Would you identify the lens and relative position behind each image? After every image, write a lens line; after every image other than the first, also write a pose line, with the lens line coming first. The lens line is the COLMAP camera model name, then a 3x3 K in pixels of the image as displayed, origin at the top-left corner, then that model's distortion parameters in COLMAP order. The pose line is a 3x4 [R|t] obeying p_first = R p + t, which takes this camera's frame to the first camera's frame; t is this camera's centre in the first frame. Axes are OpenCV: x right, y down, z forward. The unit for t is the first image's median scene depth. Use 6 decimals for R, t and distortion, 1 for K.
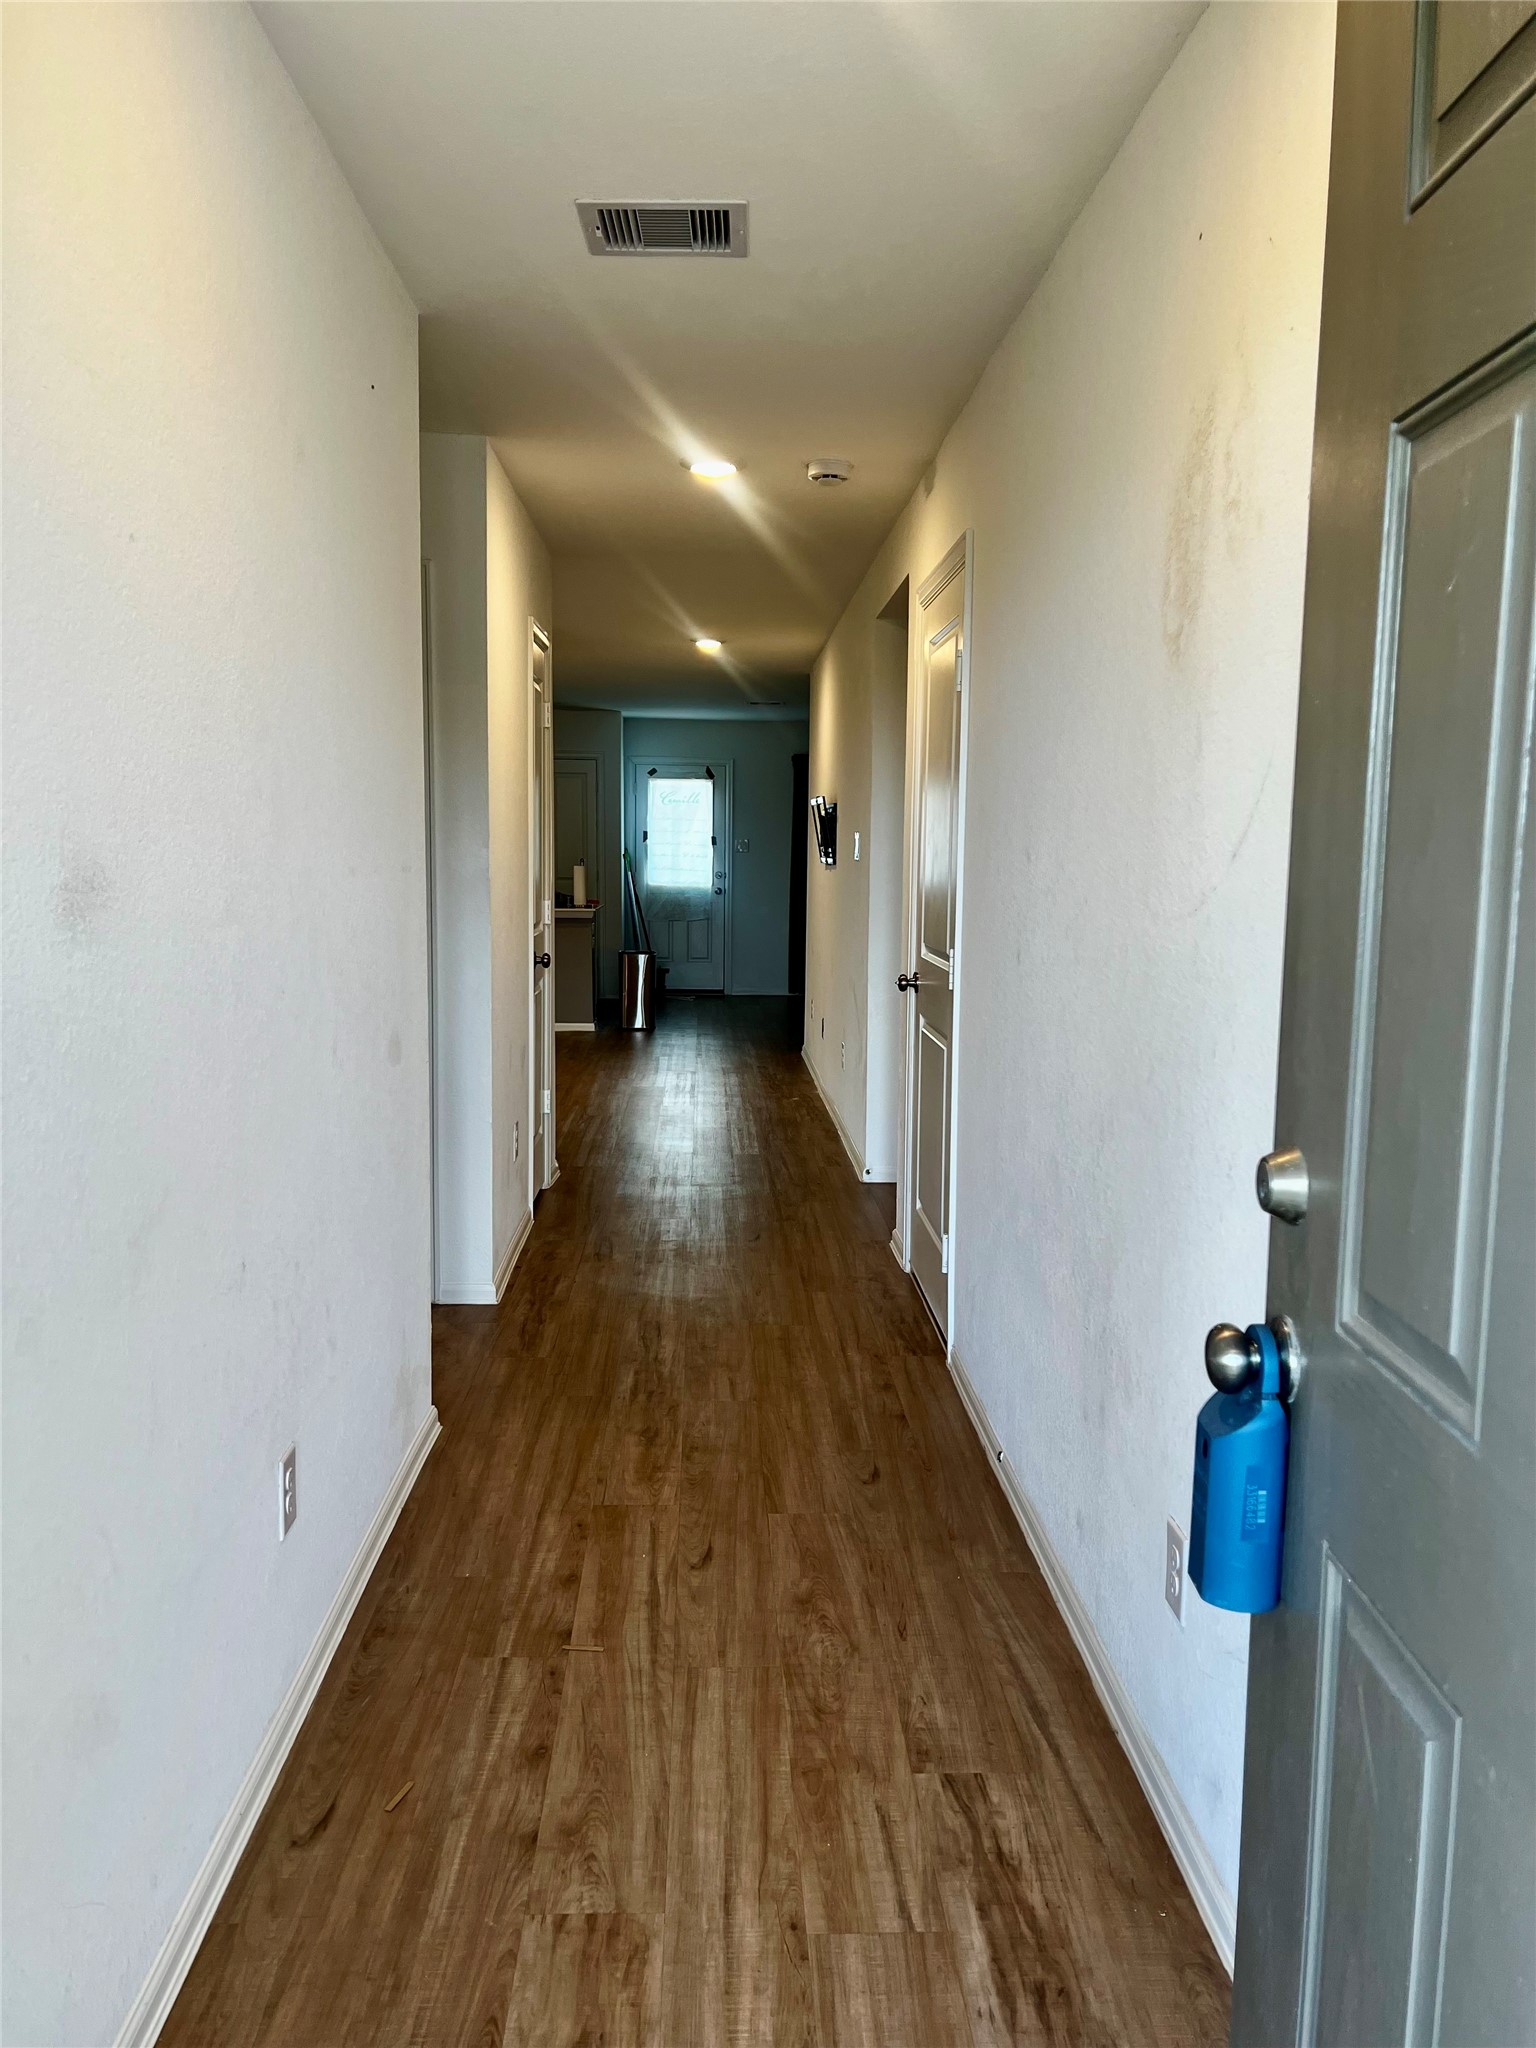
lens RADIAL K [[1537.8, 0, 768.3], [0, 1537.8, 1025.8], [0, 0, 1]] dist [0.000955, 0.000017]
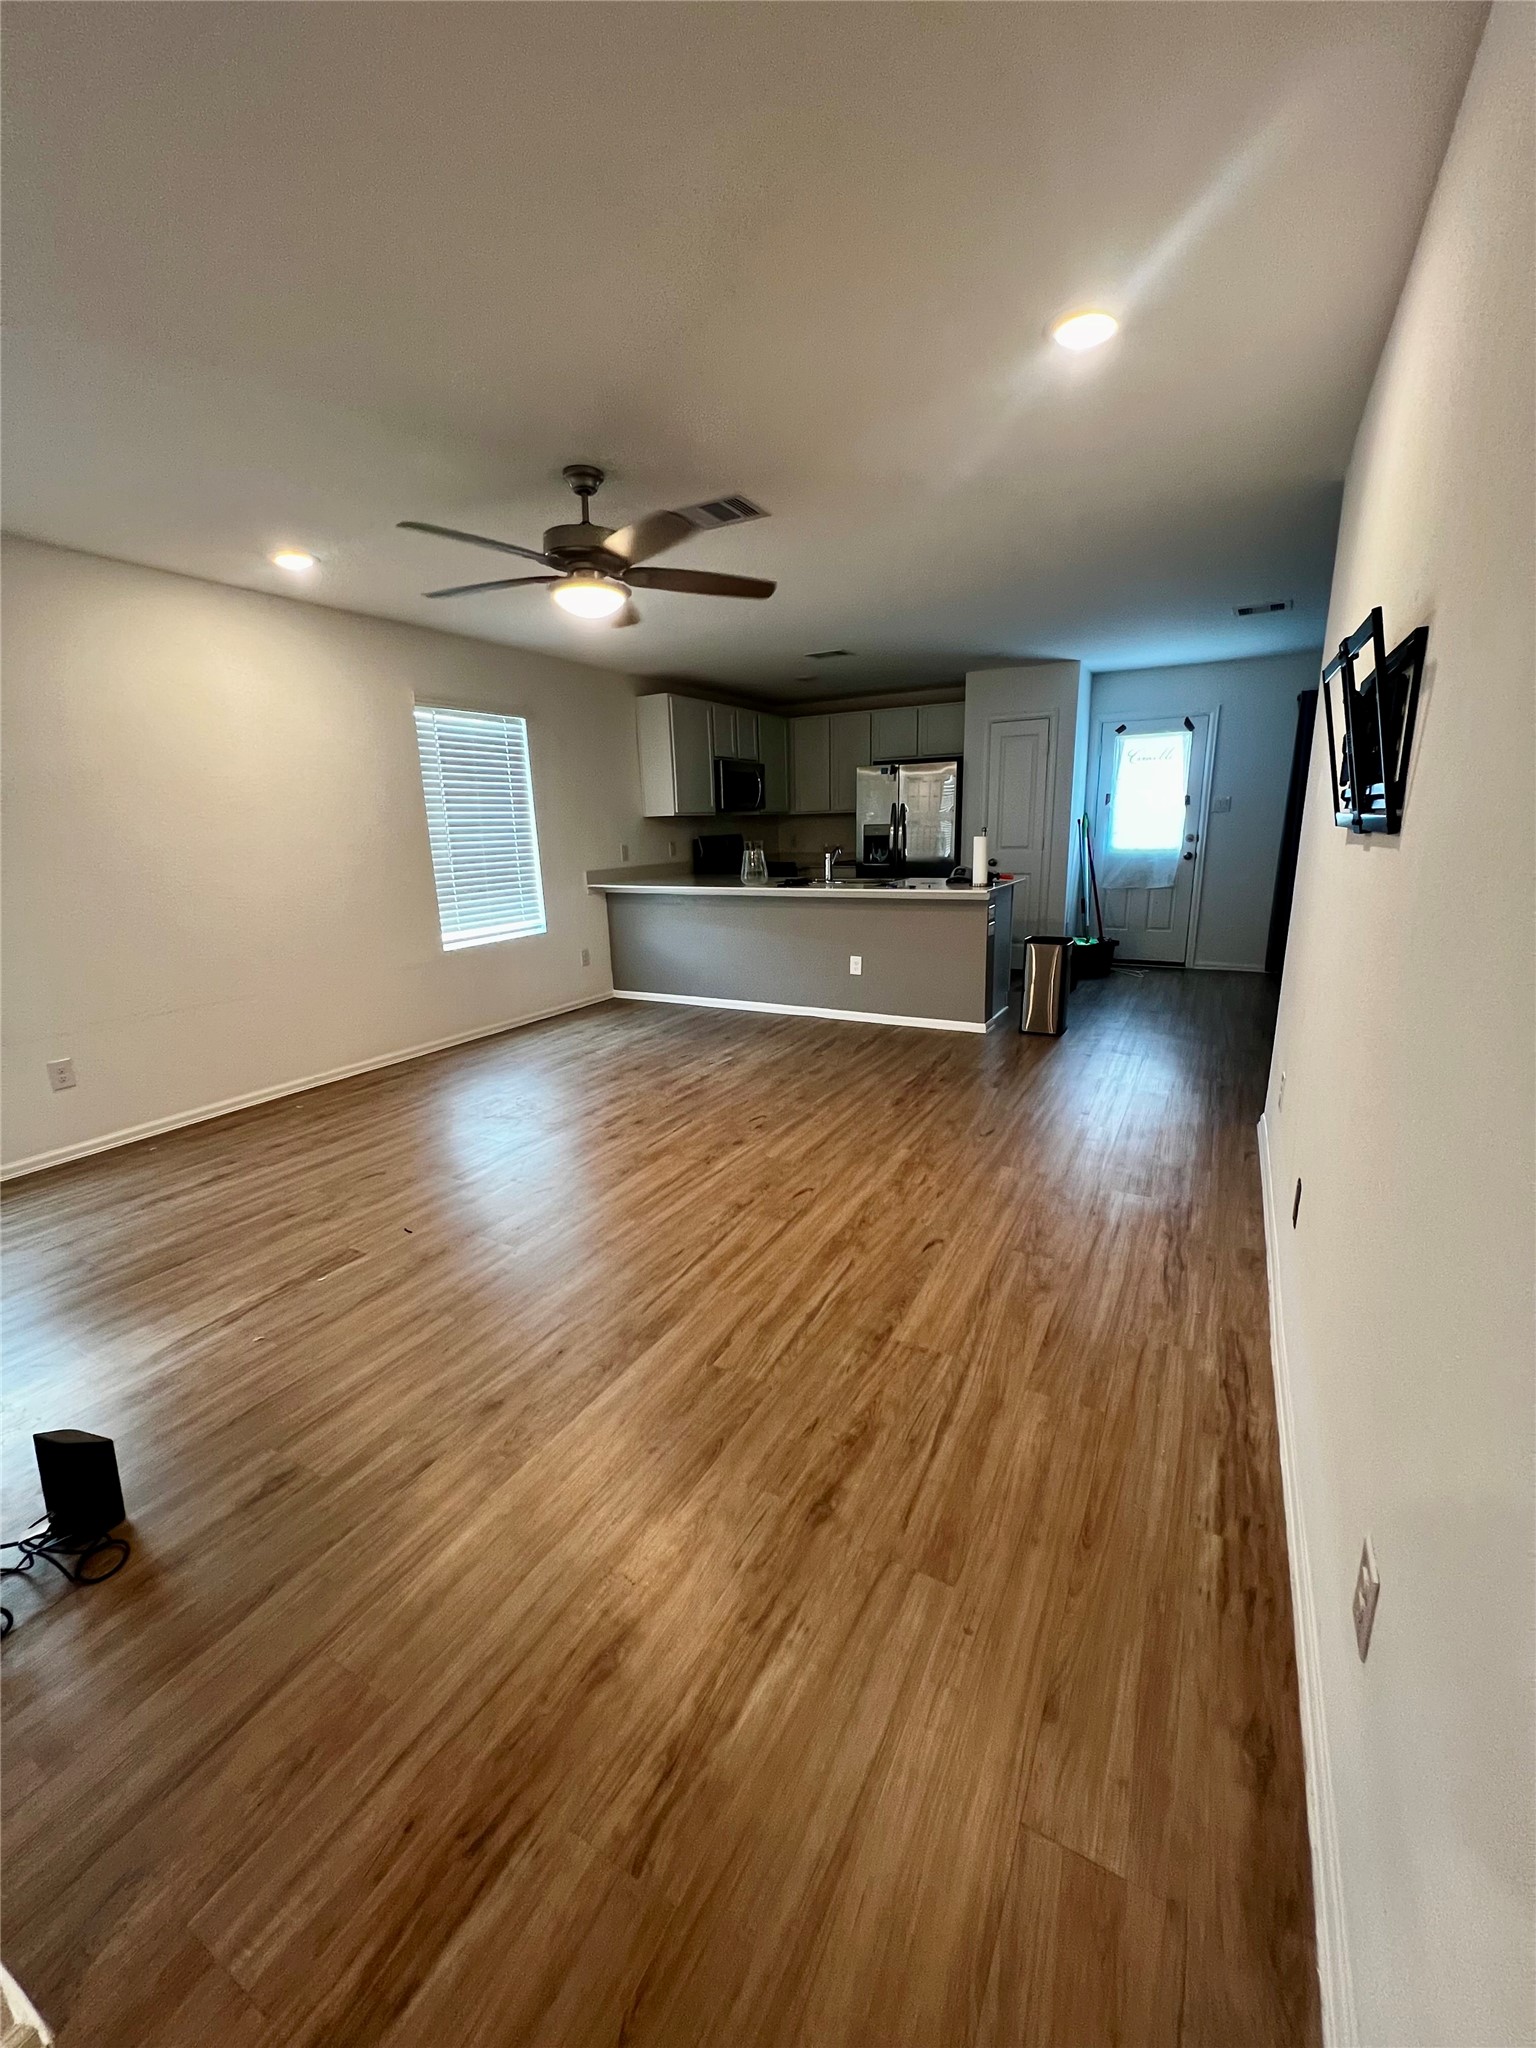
lens RADIAL K [[814.8, 0, 756.8], [0, 814.8, 1024.3], [0, 0, 1]] dist [0.002278, 0.000073]
pose [[0.847314, 0.094145, -0.522681, 0.013797], [-0.025269, 0.990195, 0.137390, -0.048812], [0.530490, -0.103205, 0.841385, 0.445006]]
